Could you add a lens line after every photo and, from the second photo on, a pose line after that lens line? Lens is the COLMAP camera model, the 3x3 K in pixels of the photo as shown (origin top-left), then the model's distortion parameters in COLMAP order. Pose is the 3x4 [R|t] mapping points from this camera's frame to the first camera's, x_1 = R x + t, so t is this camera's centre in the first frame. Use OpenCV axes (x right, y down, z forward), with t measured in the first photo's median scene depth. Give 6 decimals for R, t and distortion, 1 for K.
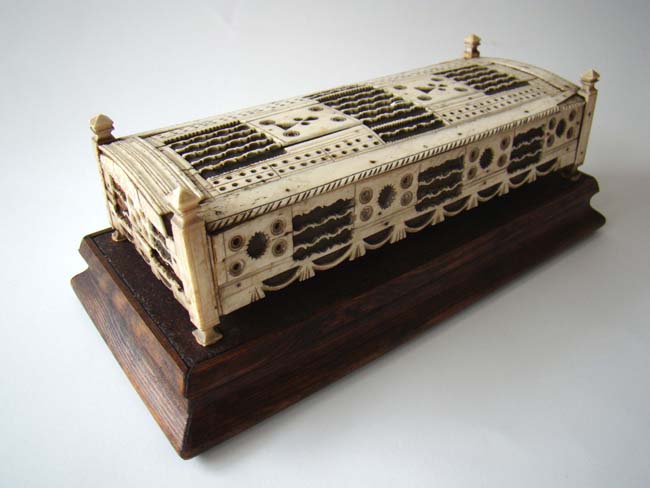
lens RADIAL K [[598.8, 0, 325.0], [0, 598.8, 244.0], [0, 0, 1]] dist [-0.164019, 0.003047]
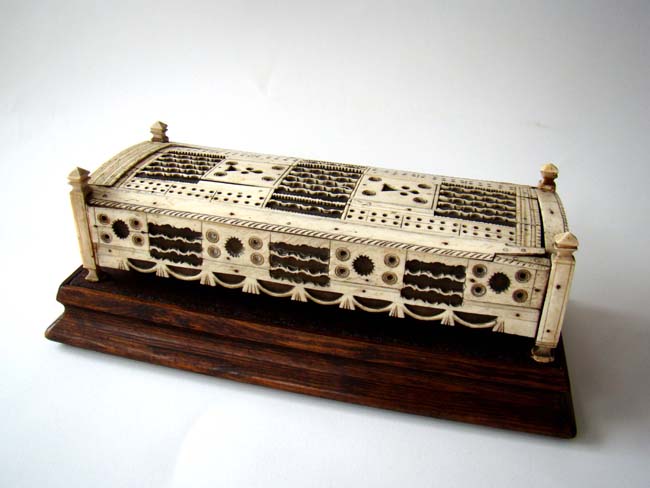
lens RADIAL K [[598.8, 0, 325.0], [0, 598.8, 244.0], [0, 0, 1]] dist [-0.164019, 0.003047]
pose [[0.635096, 0.381823, -0.671464, 0.954021], [-0.447123, 0.890566, 0.083508, -0.249890], [0.629868, 0.247192, 0.736317, 0.243834]]
